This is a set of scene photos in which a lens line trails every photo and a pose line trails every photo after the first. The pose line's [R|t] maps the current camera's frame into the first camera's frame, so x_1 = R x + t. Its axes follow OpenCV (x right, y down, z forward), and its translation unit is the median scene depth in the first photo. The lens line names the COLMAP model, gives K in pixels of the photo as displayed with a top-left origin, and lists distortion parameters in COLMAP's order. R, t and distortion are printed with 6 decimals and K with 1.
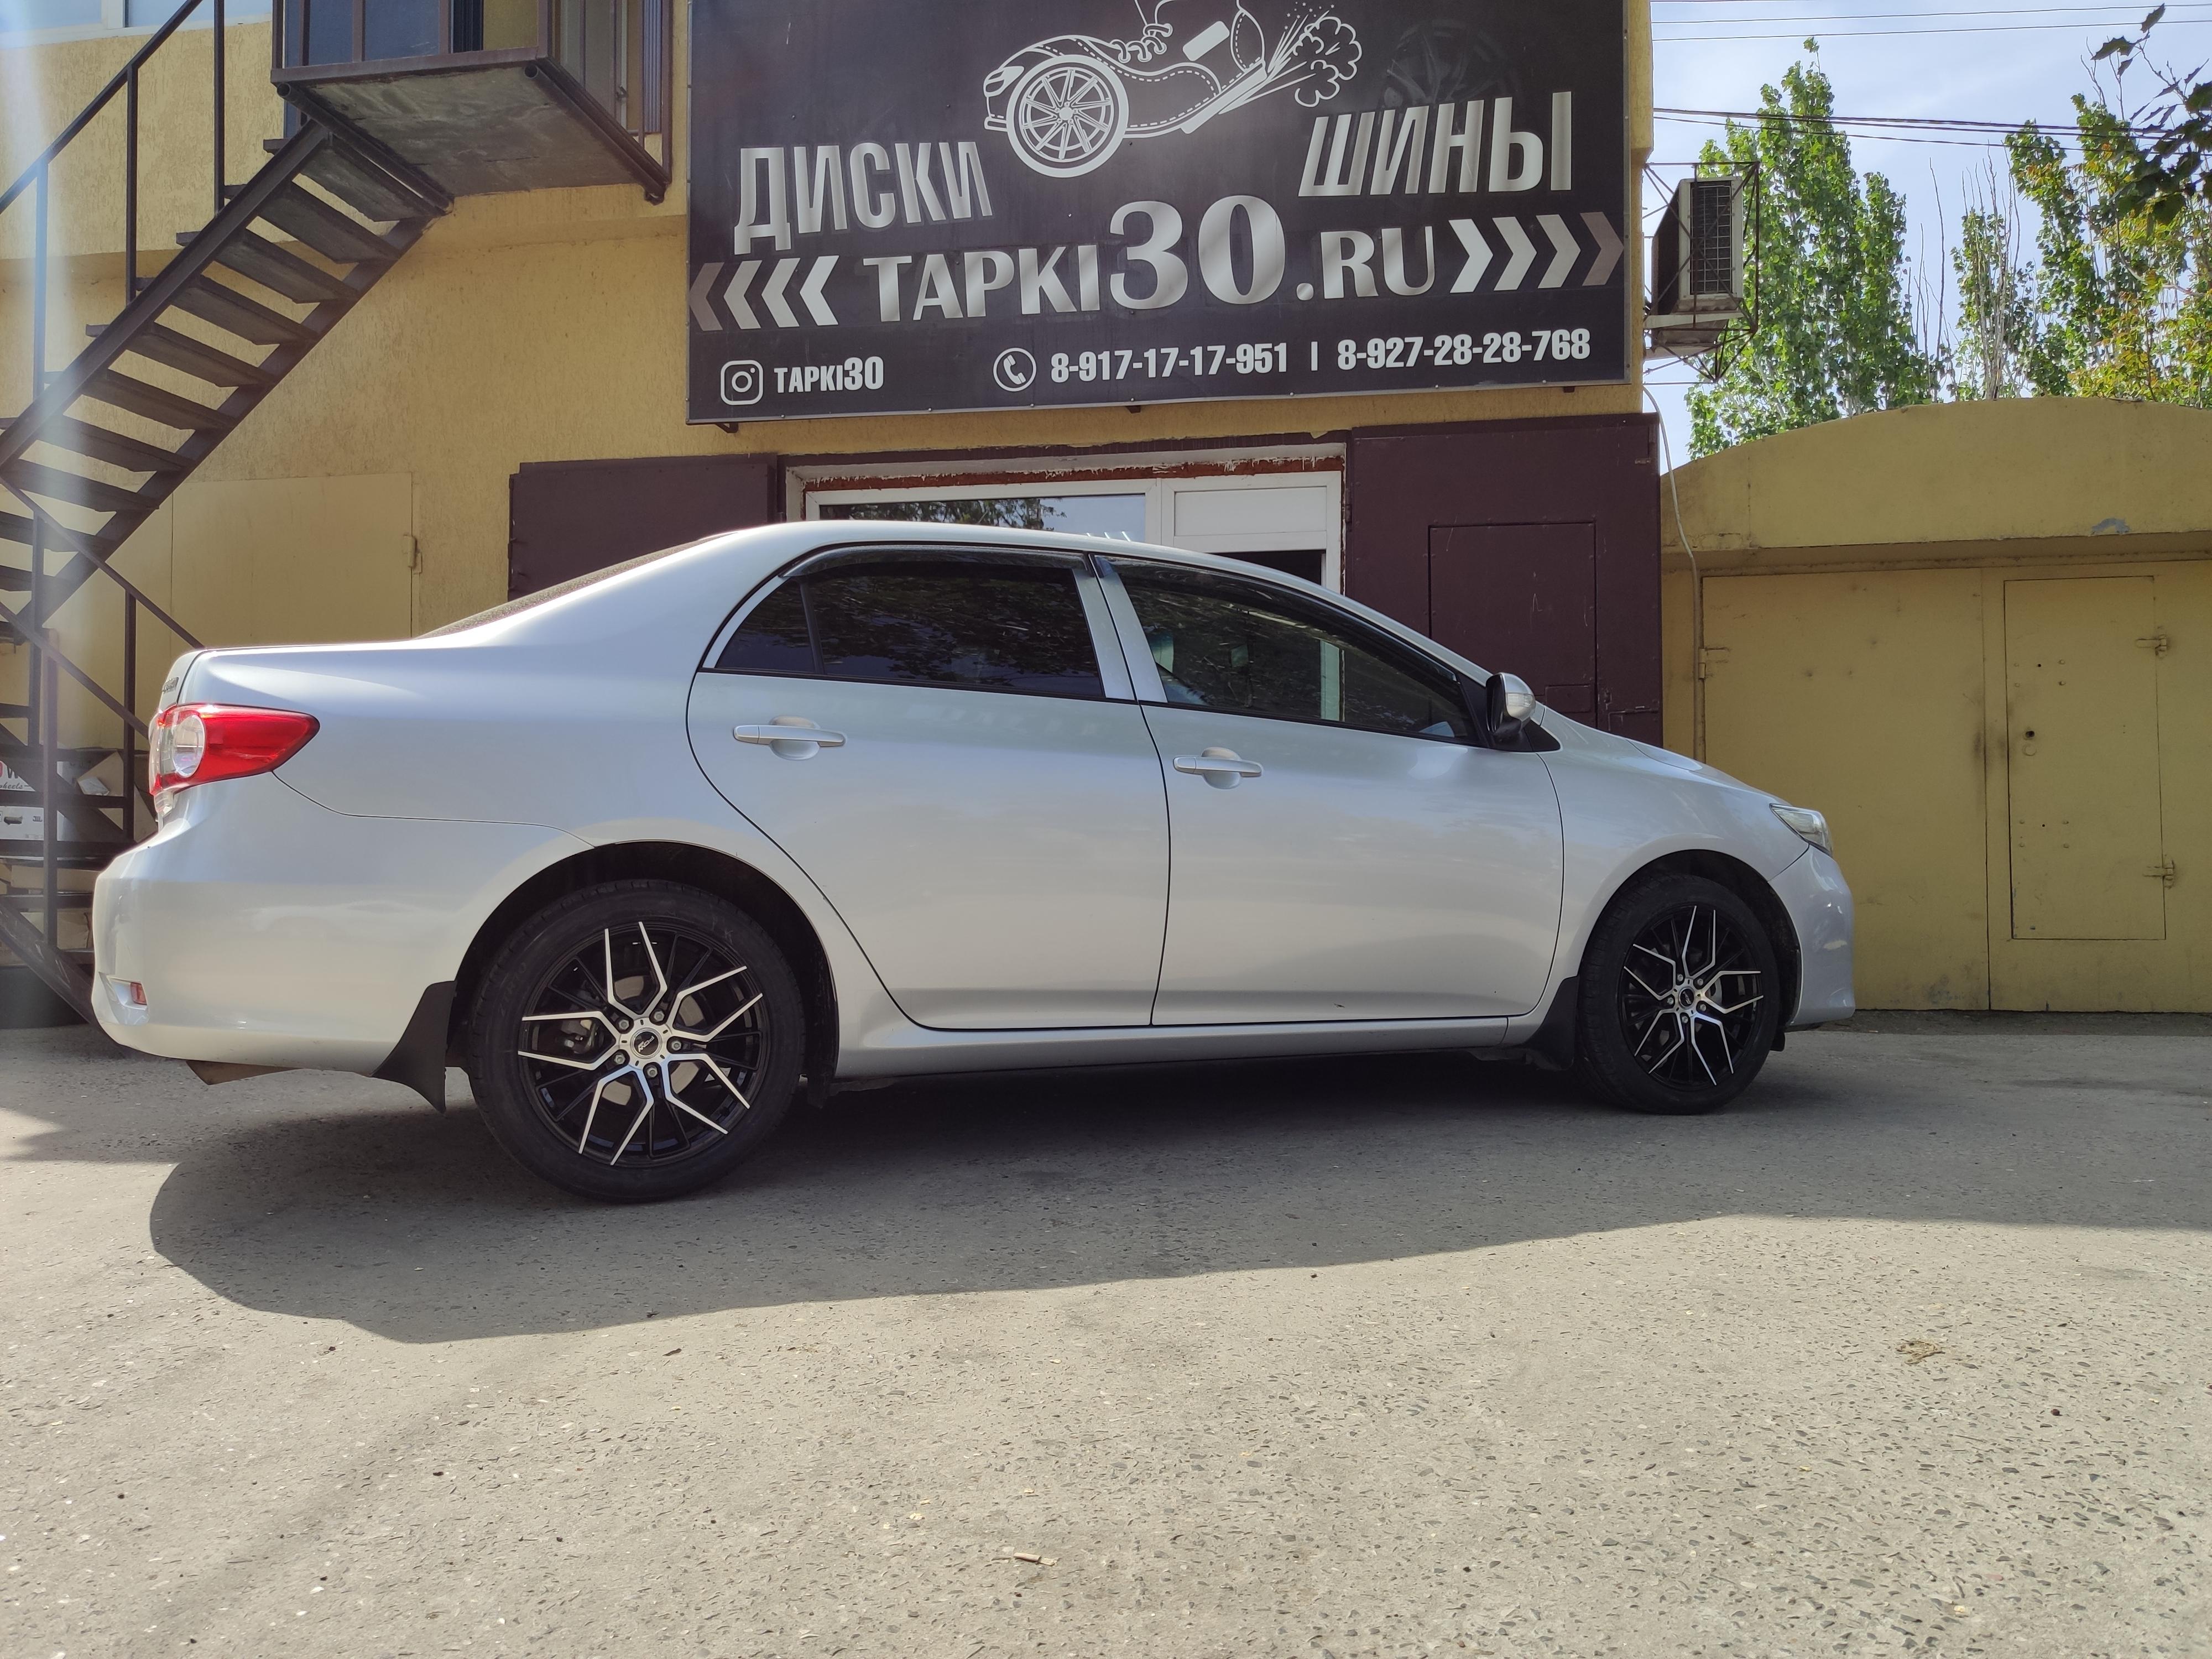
lens RADIAL K [[1696.0, 0, 1087.4], [0, 1696.0, 835.4], [0, 0, 1]] dist [0.007739, -0.021359]
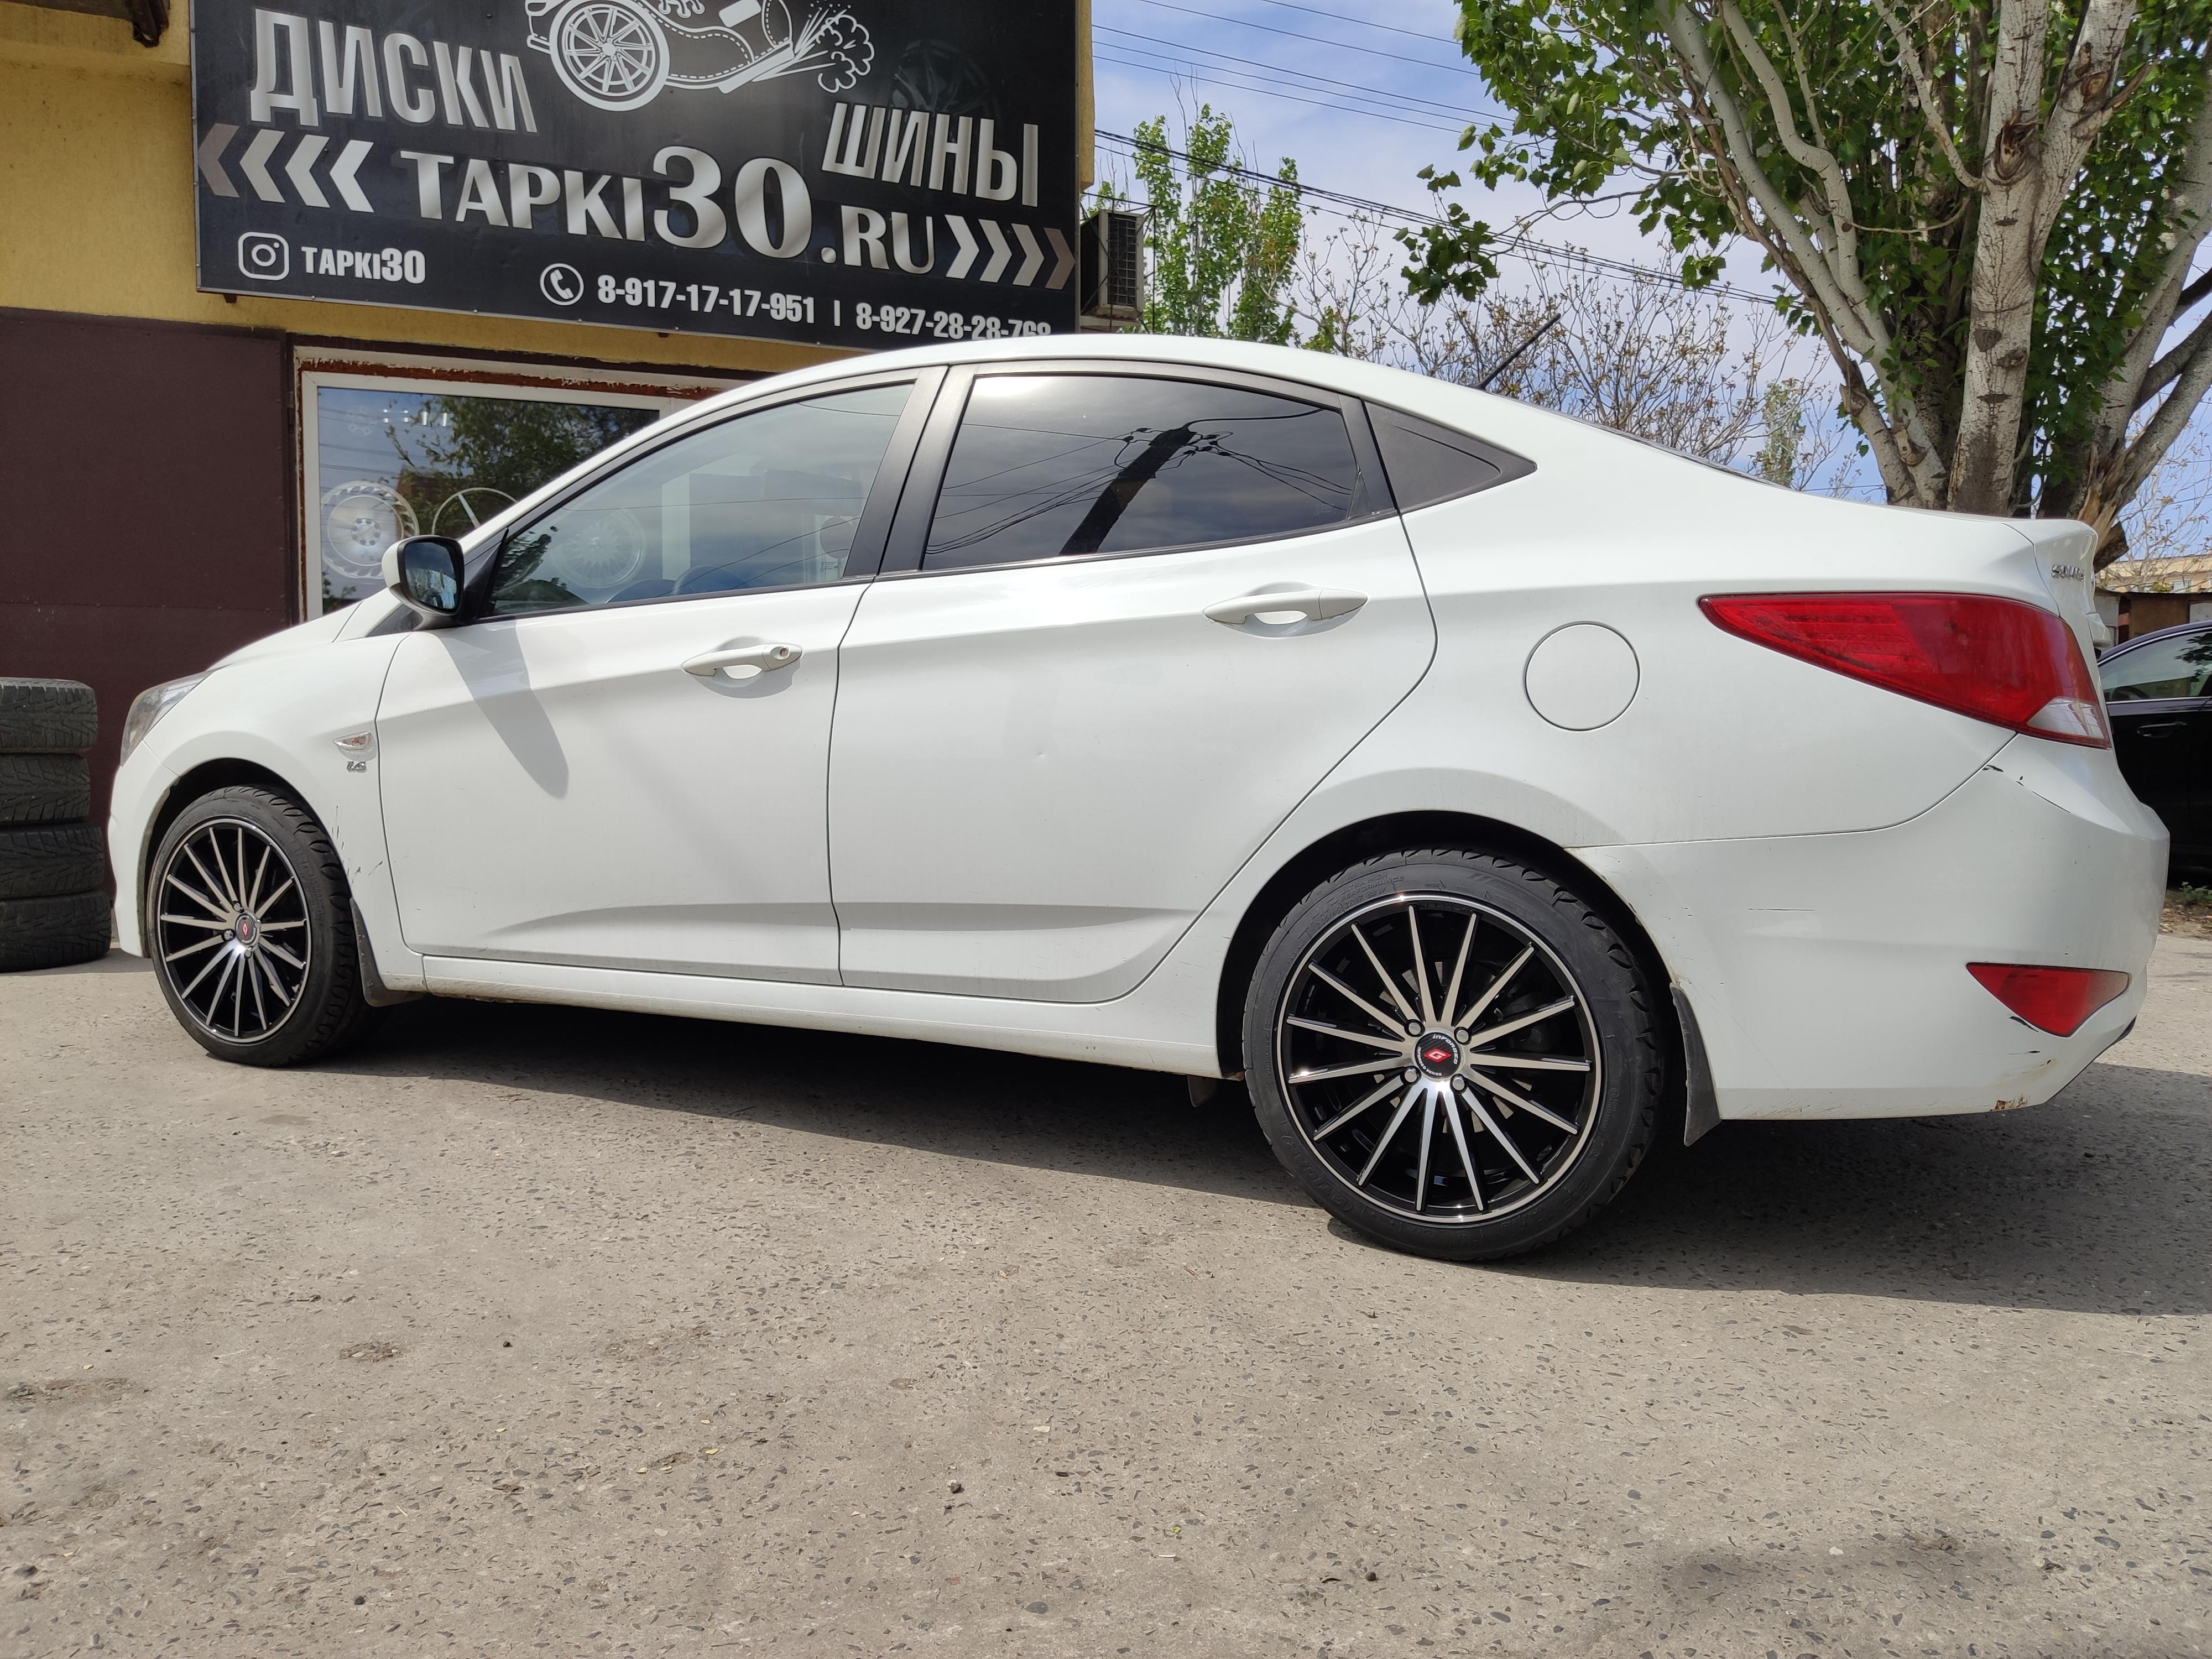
lens RADIAL K [[1696.0, 0, 1093.7], [0, 1696.0, 834.4], [0, 0, 1]] dist [0.007739, -0.021359]
pose [[0.855352, -0.022211, 0.517570, -0.317907], [-0.007481, 0.998447, 0.055211, 0.007740], [-0.517993, -0.051097, 0.853858, -0.097888]]
